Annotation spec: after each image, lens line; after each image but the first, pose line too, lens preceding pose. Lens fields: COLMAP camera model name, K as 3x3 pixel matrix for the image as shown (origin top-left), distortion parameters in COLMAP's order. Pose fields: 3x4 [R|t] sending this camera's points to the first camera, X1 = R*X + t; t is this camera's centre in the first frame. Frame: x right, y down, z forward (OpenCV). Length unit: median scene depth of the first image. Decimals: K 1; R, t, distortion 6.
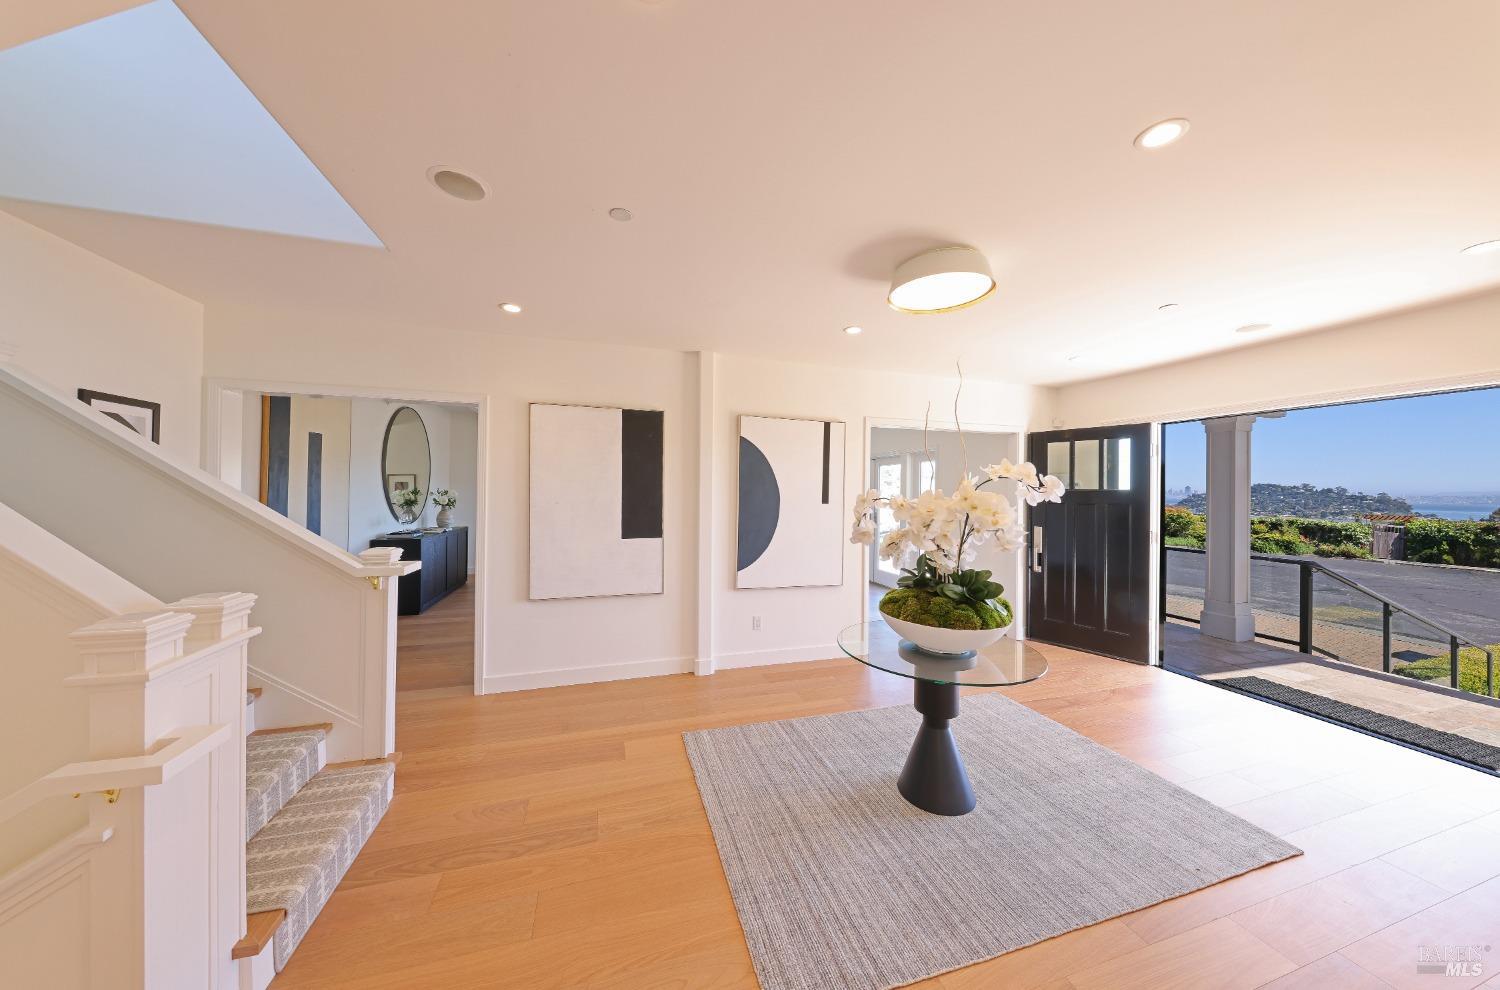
lens RADIAL K [[458.4, 0, 750.0], [0, 458.4, 495.0], [0, 0, 1]] dist [-0.000228, -0.000006]
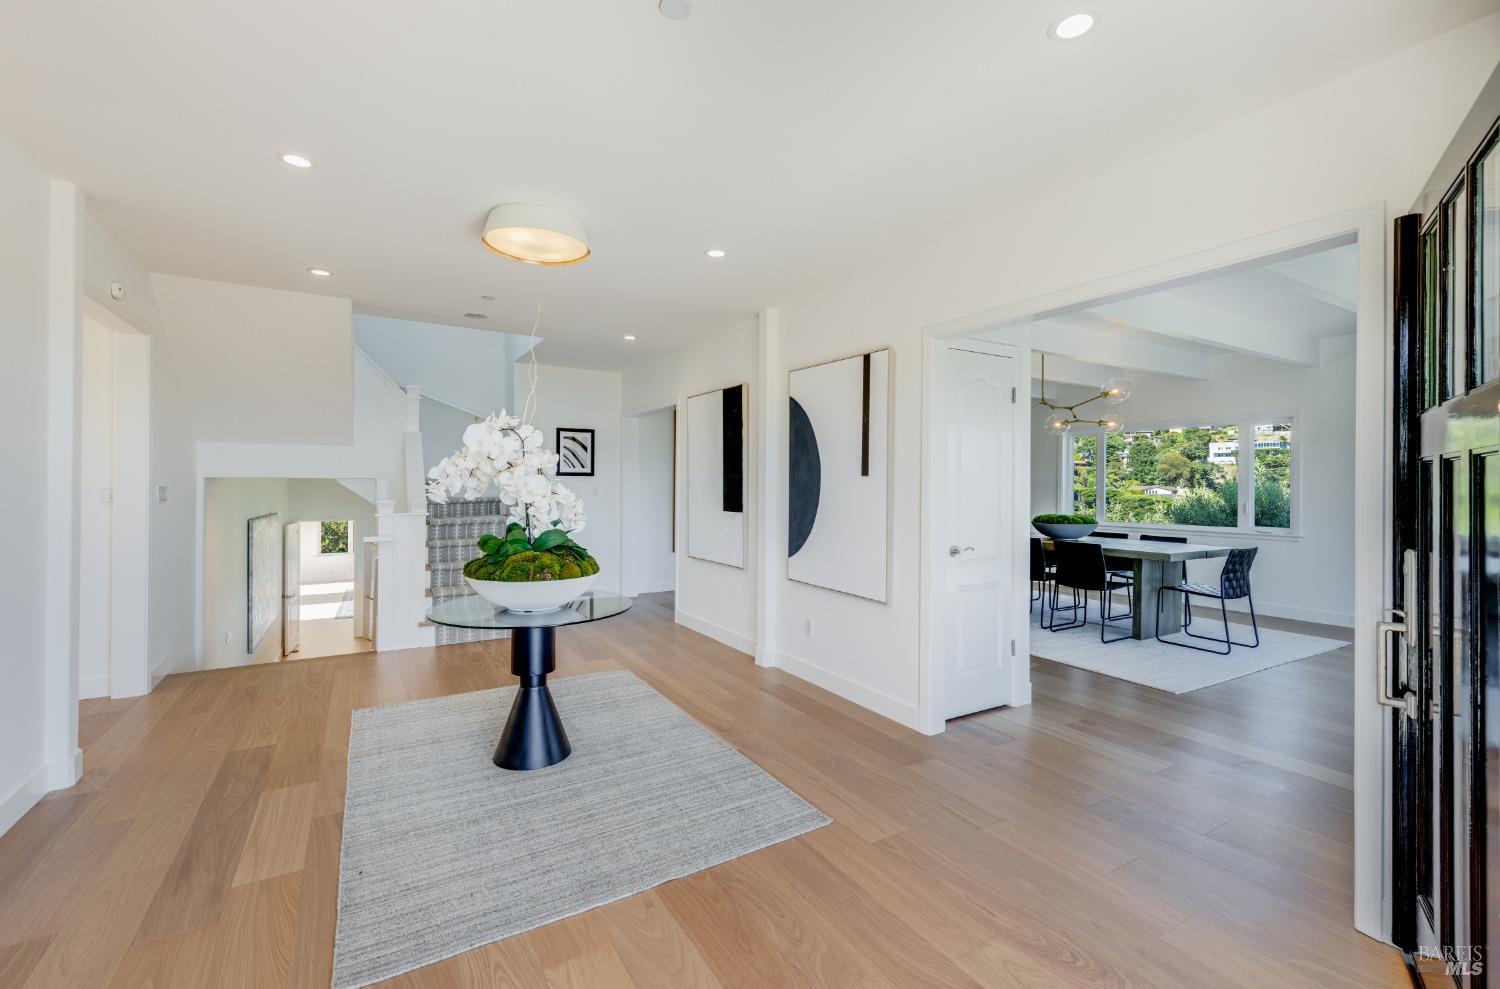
lens RADIAL K [[651.4, 0, 750.0], [0, 651.4, 494.5], [0, 0, 1]] dist [-0.000060, -0.000020]
pose [[0.234442, 0.007028, -0.972105, 1.161983], [-0.006721, 0.999962, 0.005609, 0.046718], [0.972107, 0.005218, 0.234481, 0.685651]]
